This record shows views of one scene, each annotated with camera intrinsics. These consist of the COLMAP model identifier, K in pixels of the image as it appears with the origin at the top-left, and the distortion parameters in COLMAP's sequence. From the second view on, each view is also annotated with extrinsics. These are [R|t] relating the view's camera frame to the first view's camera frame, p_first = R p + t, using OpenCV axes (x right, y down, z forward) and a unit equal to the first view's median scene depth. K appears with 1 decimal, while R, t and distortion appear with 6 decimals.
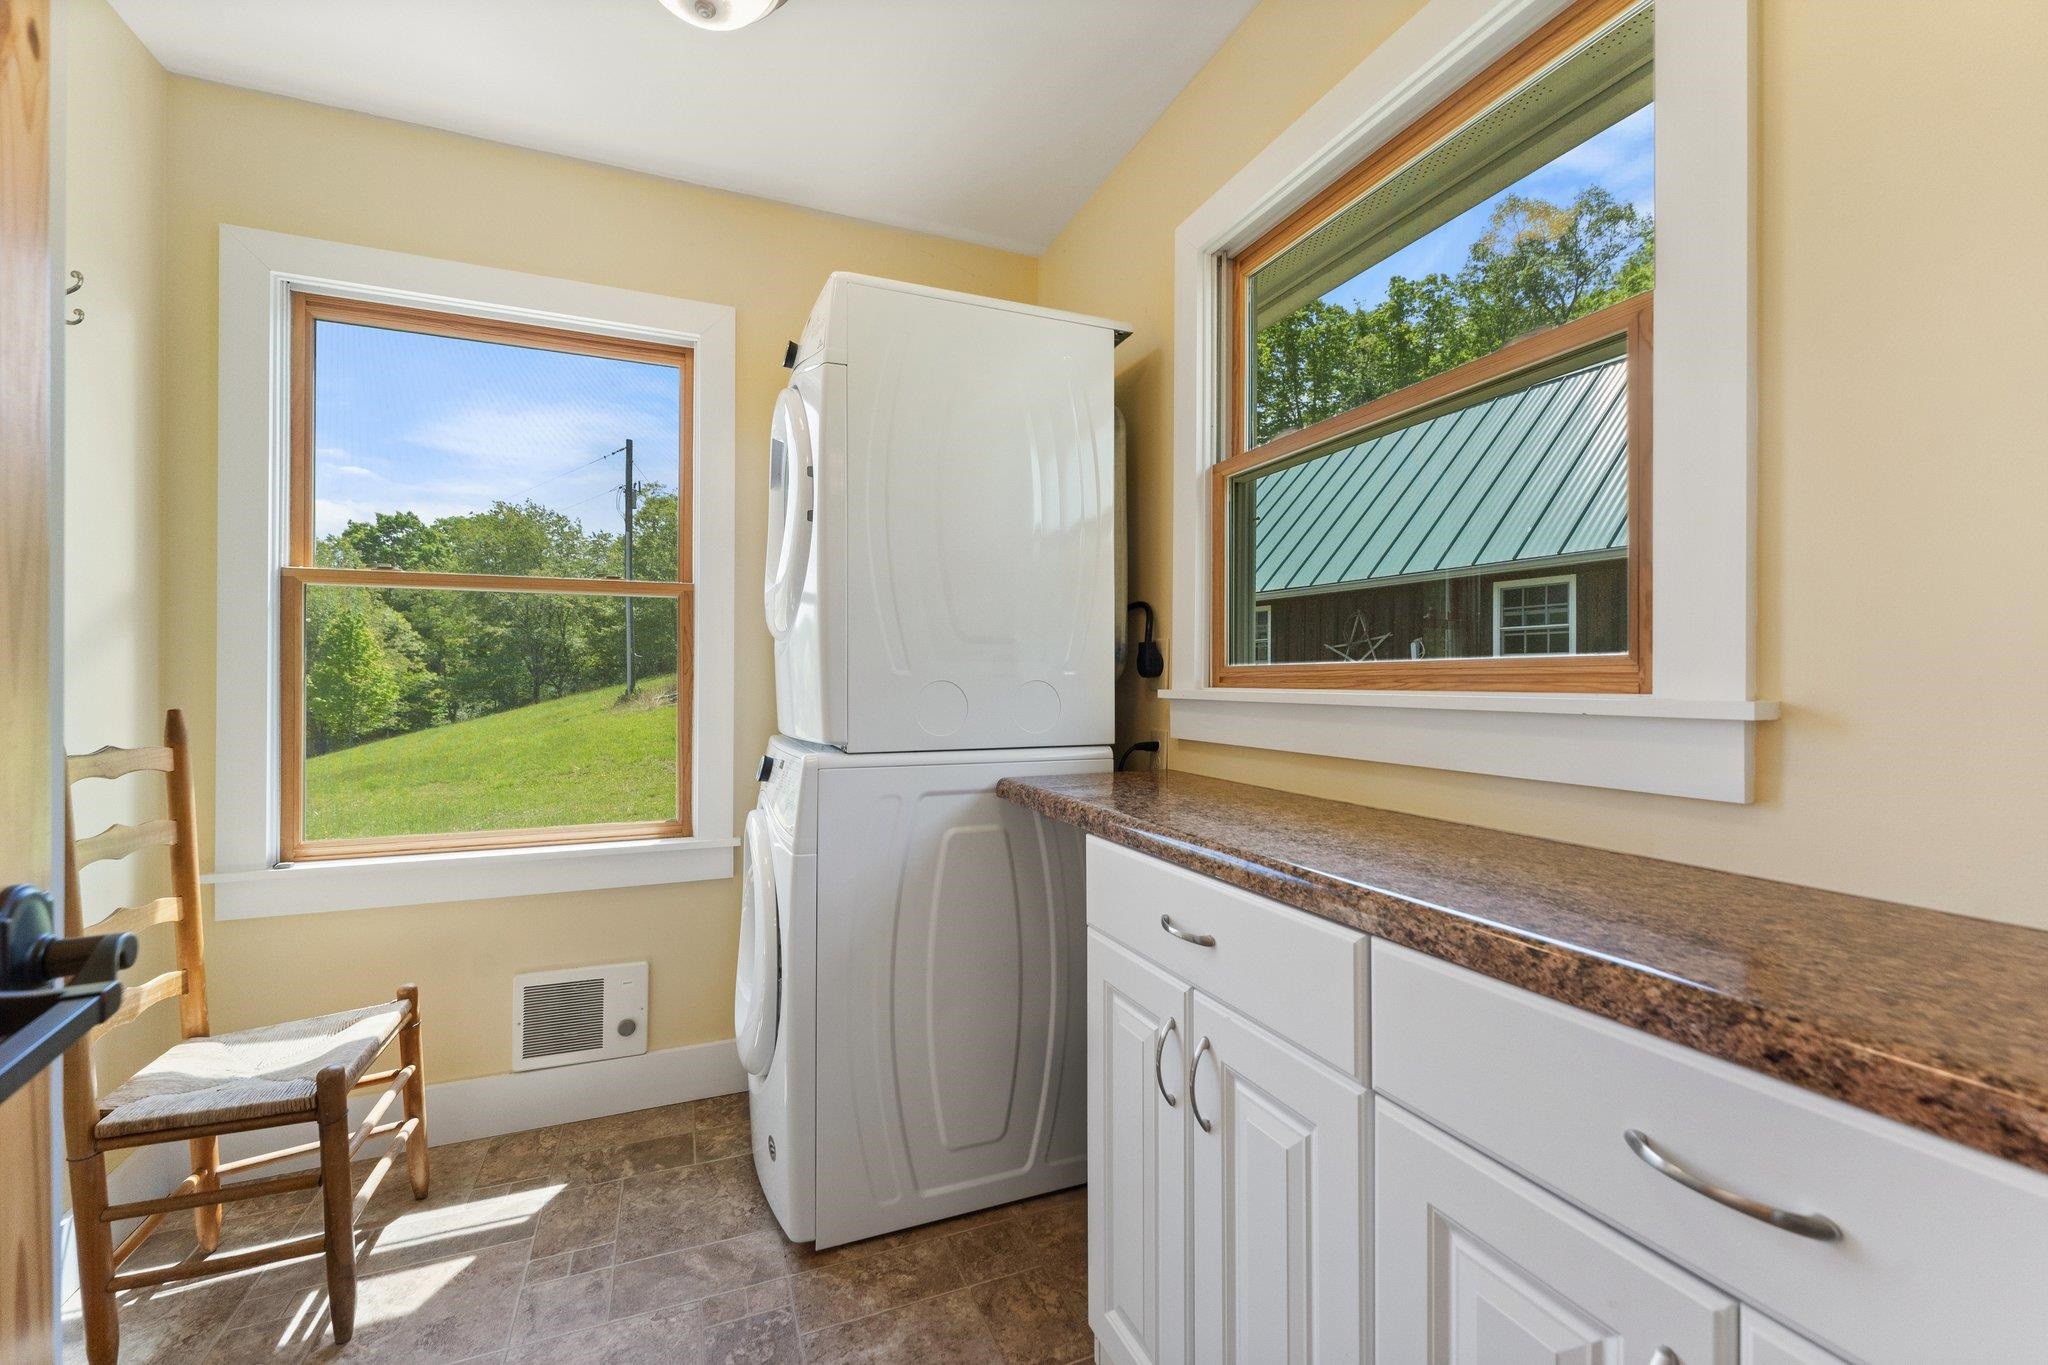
lens RADIAL K [[841.3, 0, 1025.1], [0, 841.3, 679.7], [0, 0, 1]] dist [-0.010021, -0.000136]
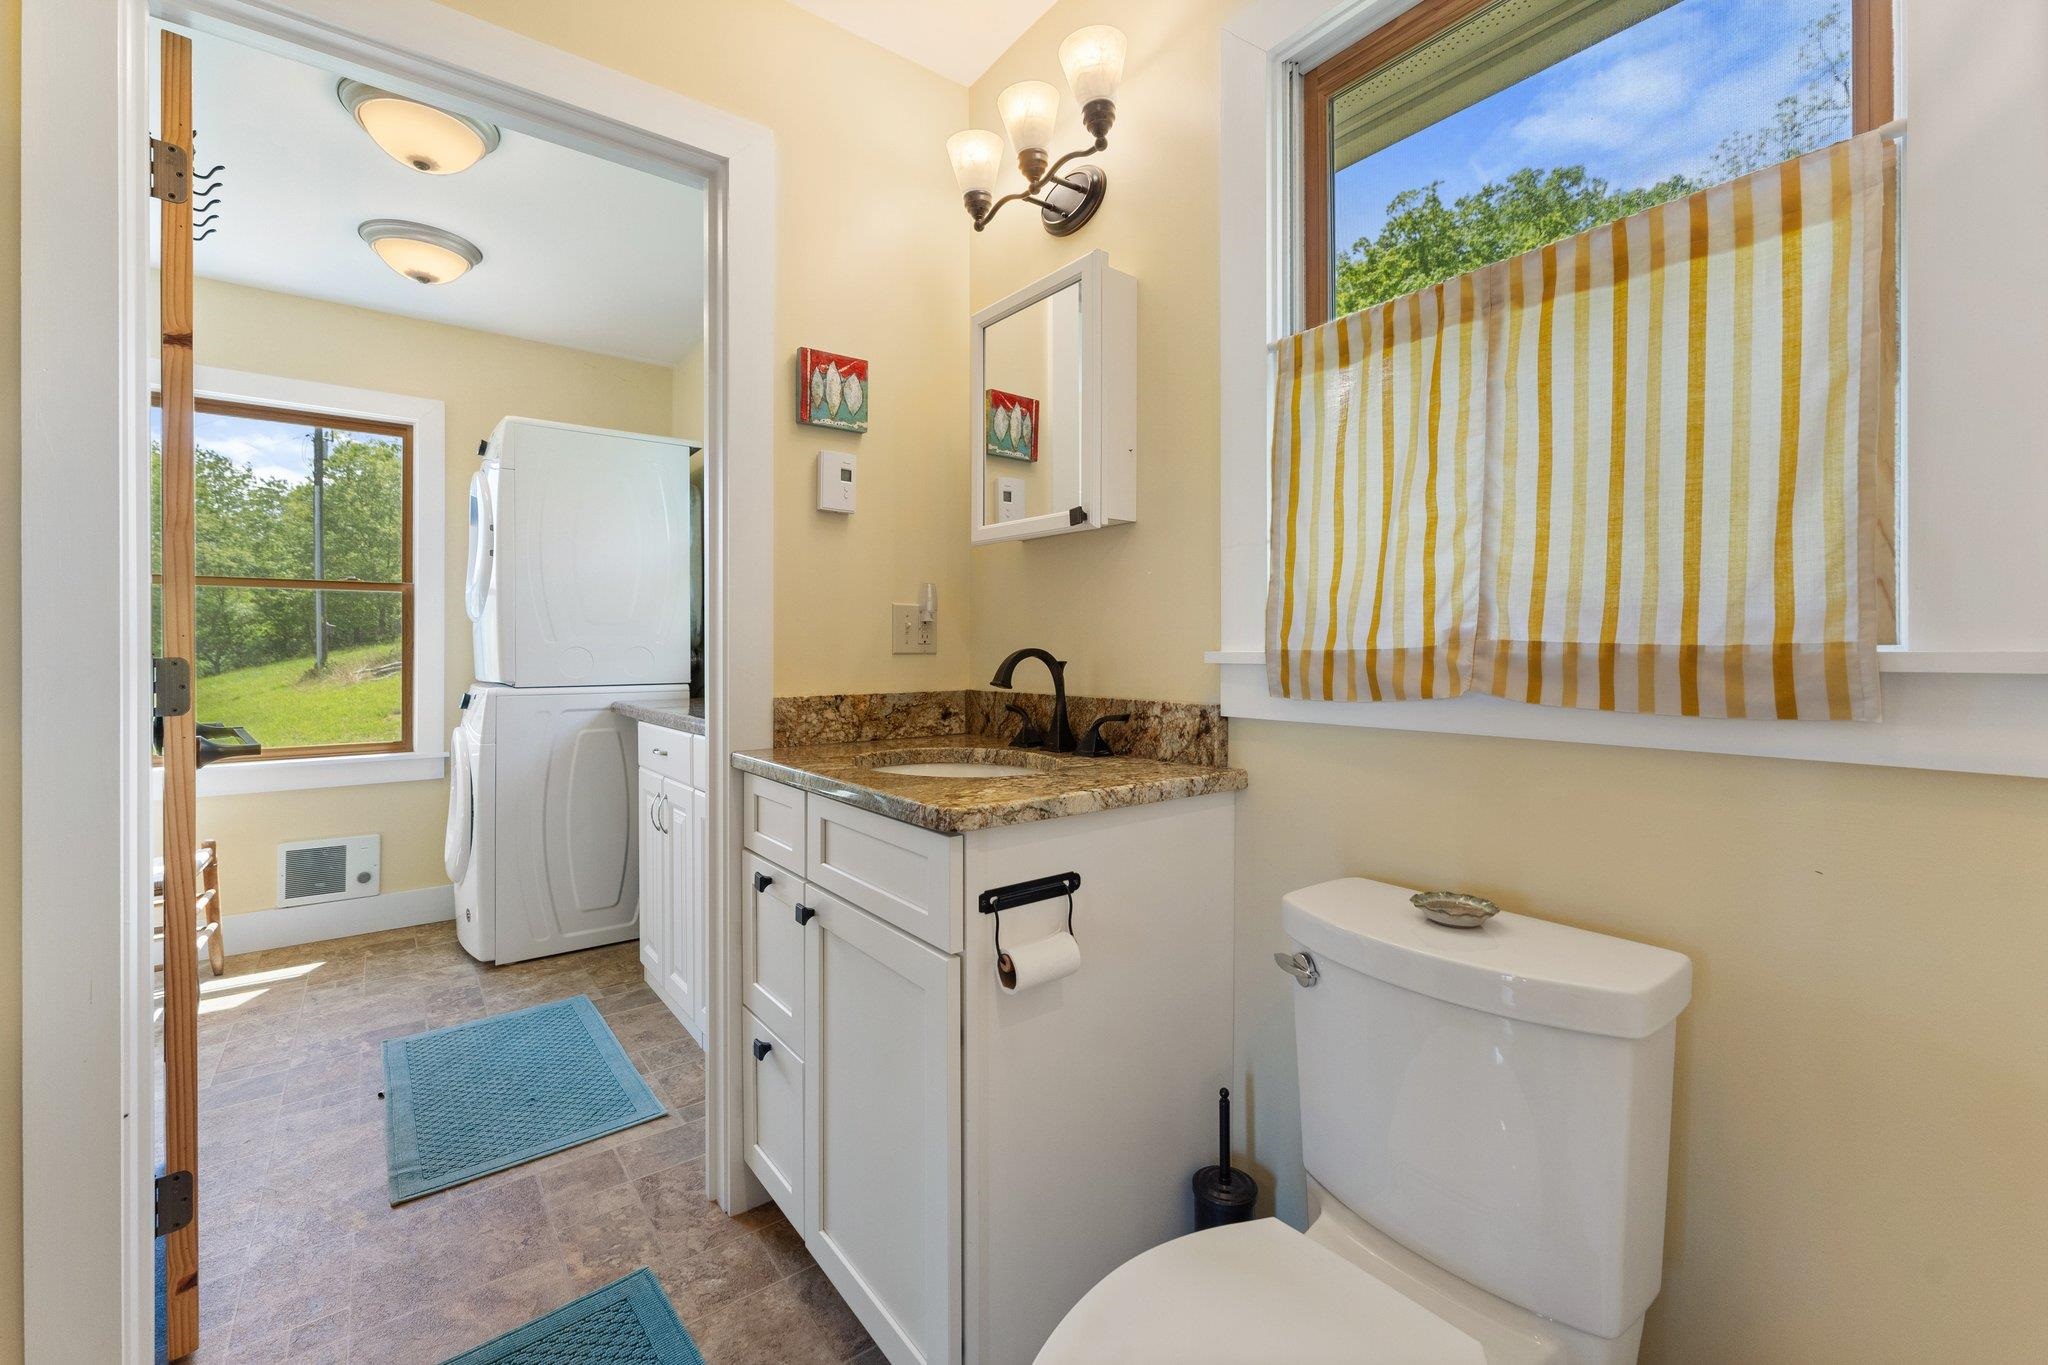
lens RADIAL K [[841.3, 0, 1022.2], [0, 841.3, 653.5], [0, 0, 1]] dist [-0.010021, -0.000136]
pose [[0.965591, -0.002692, 0.260053, 0.307881], [0.002037, 0.999994, 0.002785, 0.010487], [-0.260059, -0.002160, 0.965590, -0.838077]]
